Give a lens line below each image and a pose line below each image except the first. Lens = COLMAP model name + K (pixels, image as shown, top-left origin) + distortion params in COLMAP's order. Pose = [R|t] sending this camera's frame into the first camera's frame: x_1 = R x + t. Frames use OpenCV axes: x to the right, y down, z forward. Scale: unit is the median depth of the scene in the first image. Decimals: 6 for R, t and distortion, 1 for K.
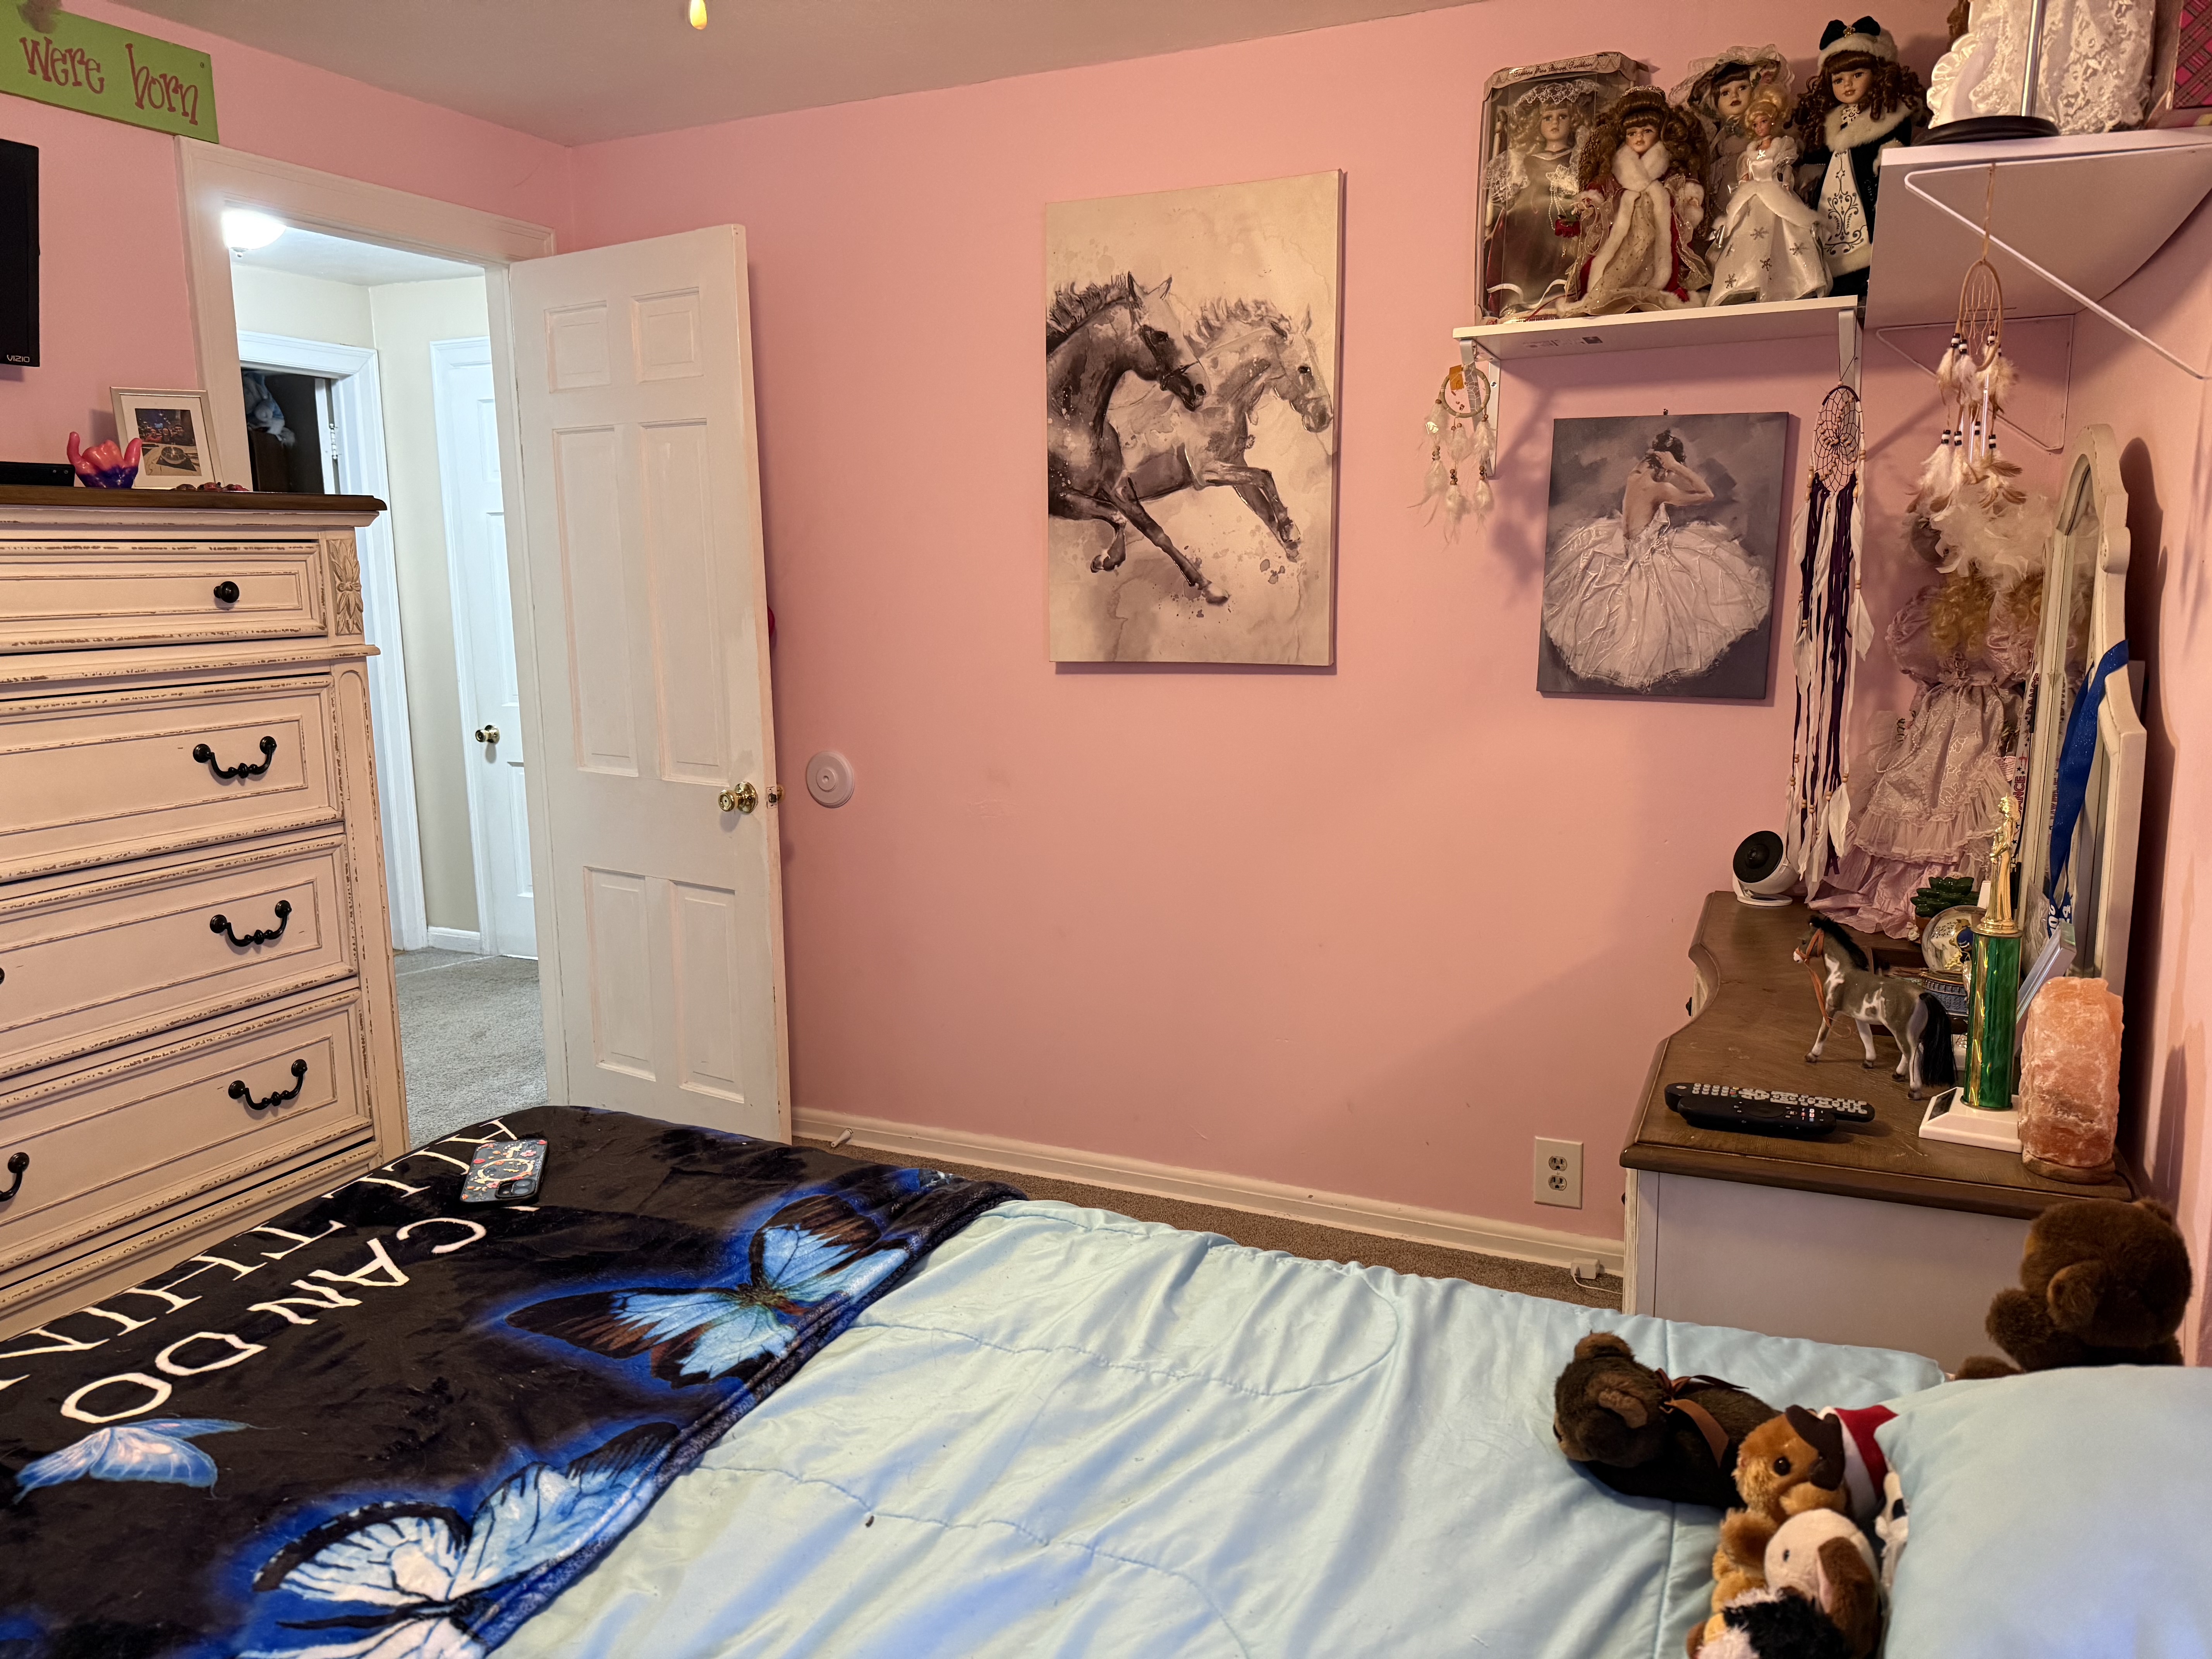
lens RADIAL K [[1577.4, 0, 1106.4], [0, 1577.4, 828.0], [0, 0, 1]] dist [0.067138, -0.086218]
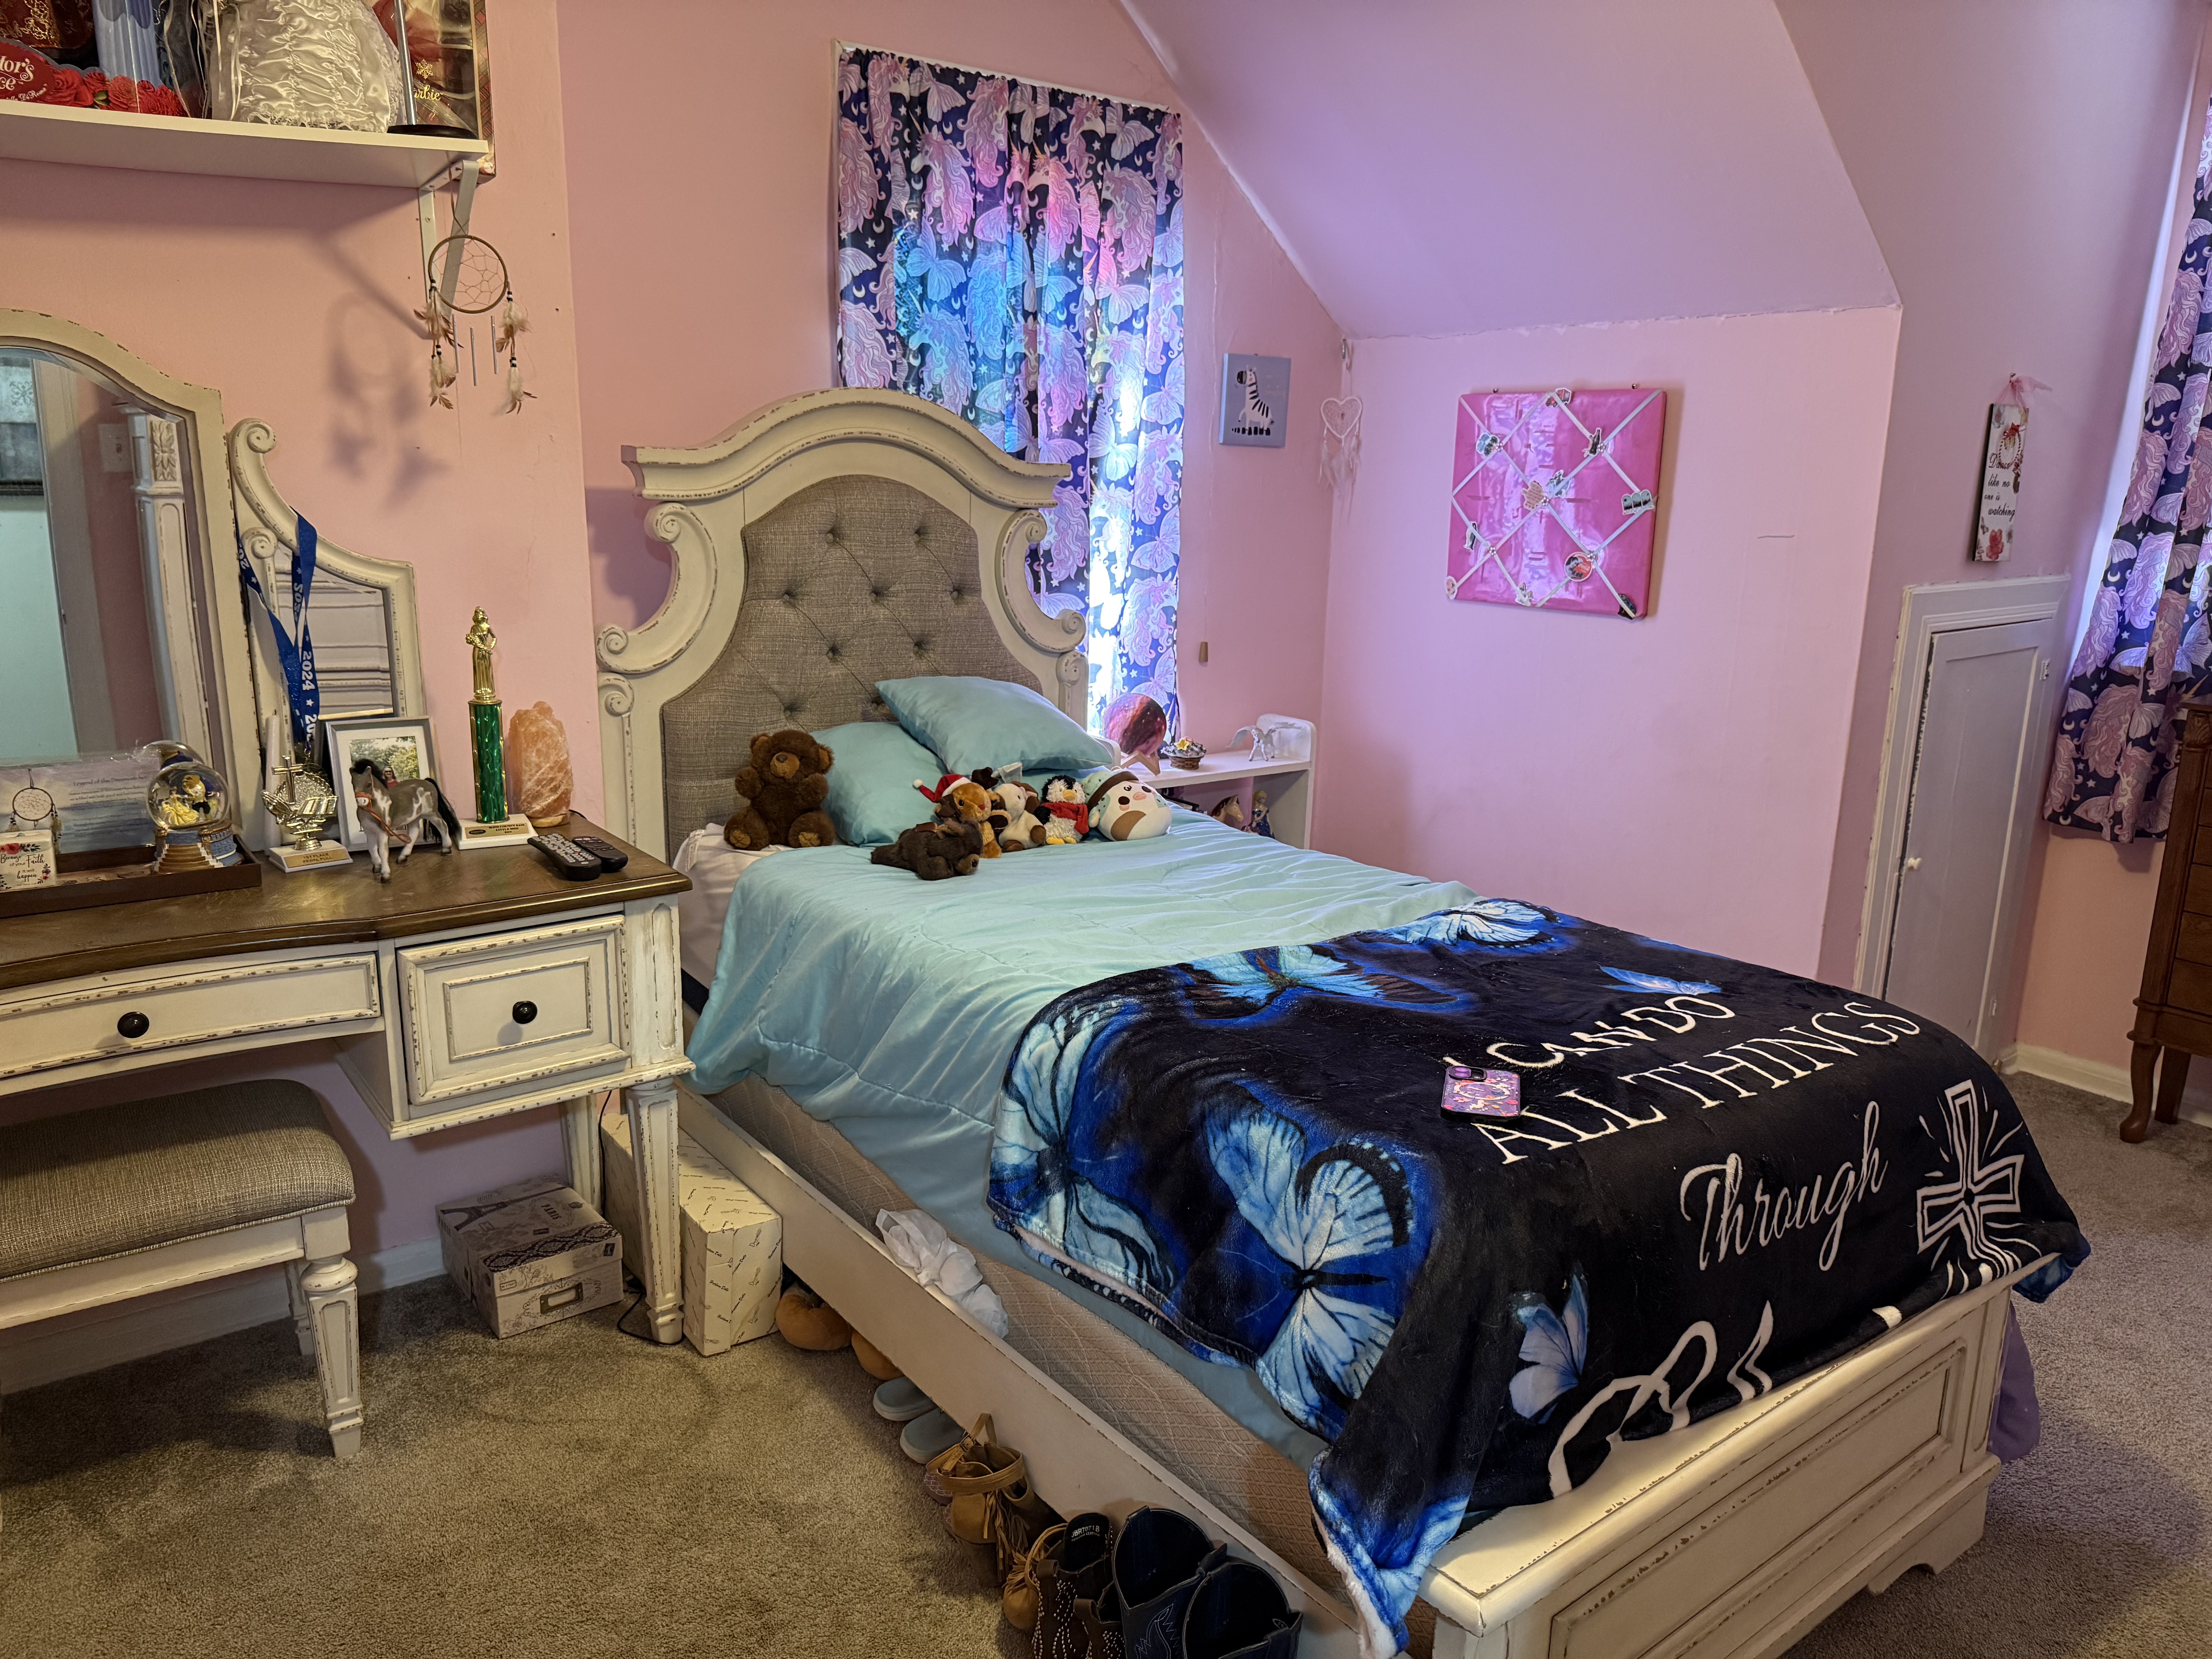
lens RADIAL K [[1577.4, 0, 1107.4], [0, 1577.4, 827.3], [0, 0, 1]] dist [0.067138, -0.086218]
pose [[-0.879006, -0.104124, 0.465304, -0.750545], [0.081698, 0.928544, 0.362122, -0.372262], [-0.469760, 0.356322, -0.807688, 2.255242]]
